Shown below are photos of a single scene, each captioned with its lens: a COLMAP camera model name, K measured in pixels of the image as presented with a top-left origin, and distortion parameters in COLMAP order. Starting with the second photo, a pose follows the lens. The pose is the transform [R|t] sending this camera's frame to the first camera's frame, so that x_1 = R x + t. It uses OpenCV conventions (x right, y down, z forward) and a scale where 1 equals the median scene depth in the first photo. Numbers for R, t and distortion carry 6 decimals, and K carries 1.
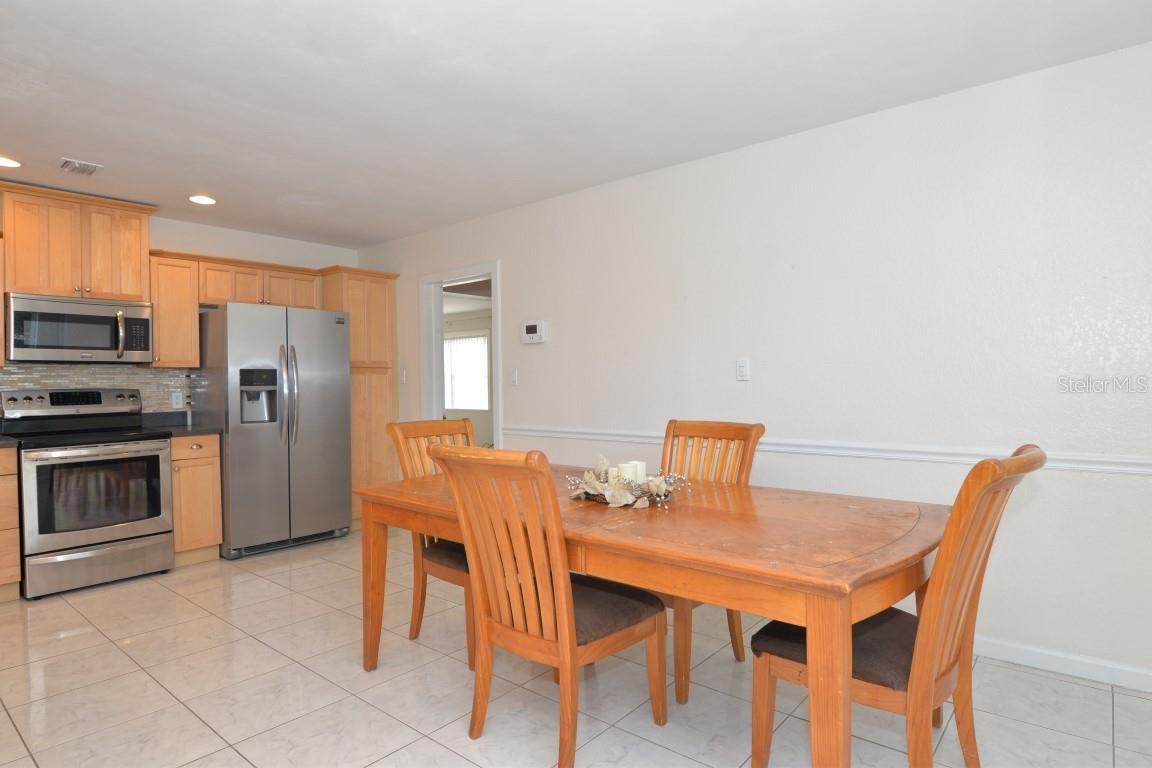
lens RADIAL K [[633.6, 0, 573.2], [0, 633.6, 389.6], [0, 0, 1]] dist [-0.002334, -0.014856]
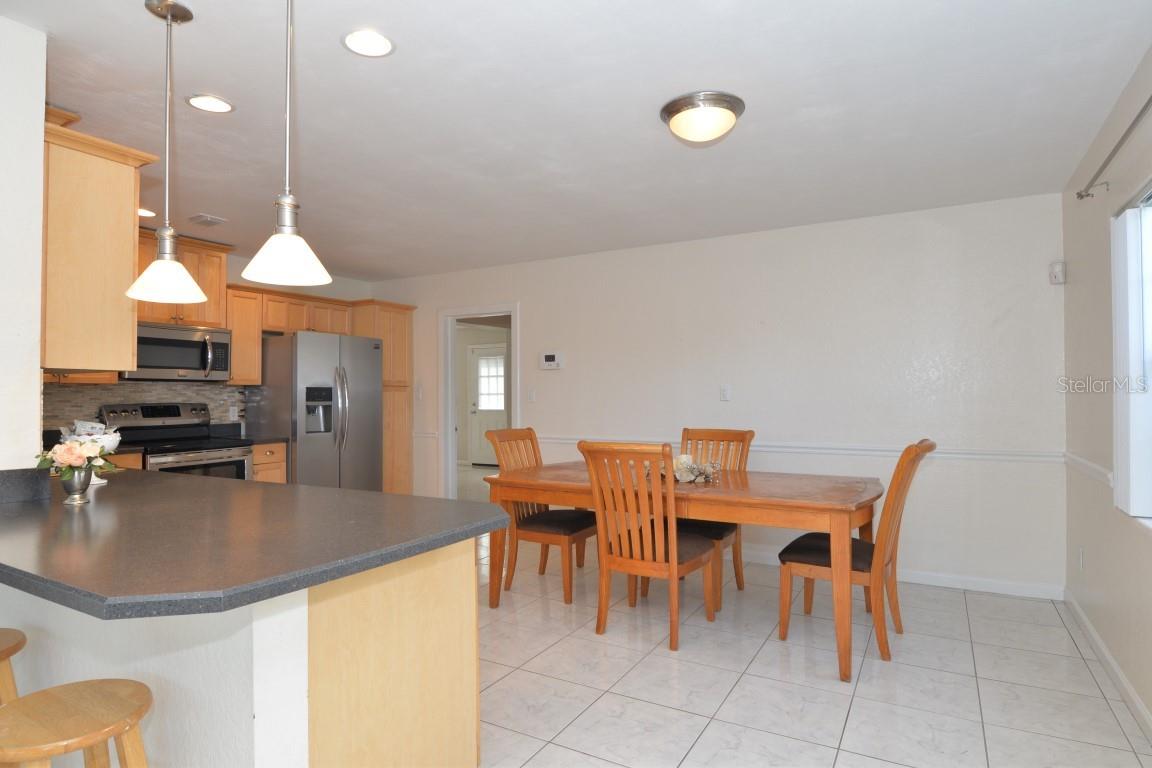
lens RADIAL K [[633.6, 0, 573.2], [0, 633.6, 389.6], [0, 0, 1]] dist [-0.002334, -0.014856]
pose [[0.983522, 0.009888, 0.180520, -0.259063], [-0.005638, 0.999695, -0.024044, -0.002421], [-0.180703, 0.022630, 0.983277, -0.262483]]
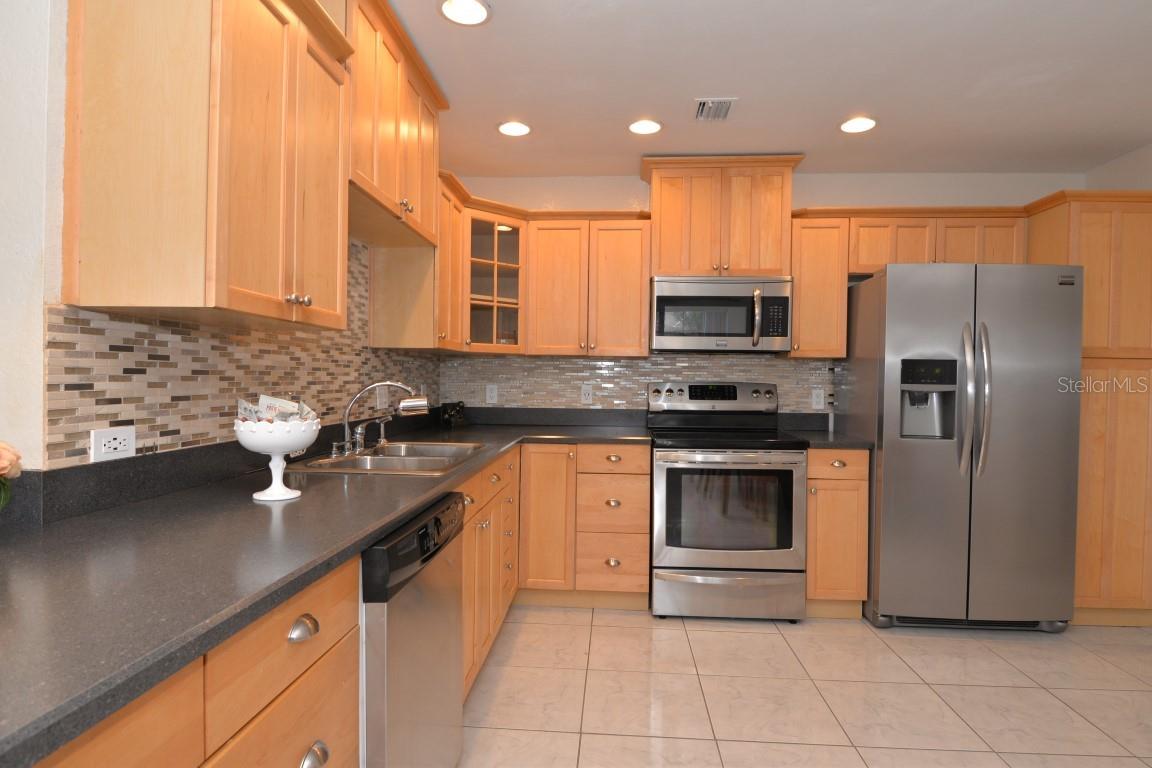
lens RADIAL K [[615.6, 0, 576.0], [0, 615.6, 384.0], [0, 0, 1]] dist [-0.000297, -0.019093]
pose [[0.589423, 0.027513, -0.807356, -0.200230], [-0.030194, 0.999472, 0.012016, -0.002722], [0.807260, 0.017295, 0.589943, 0.327333]]
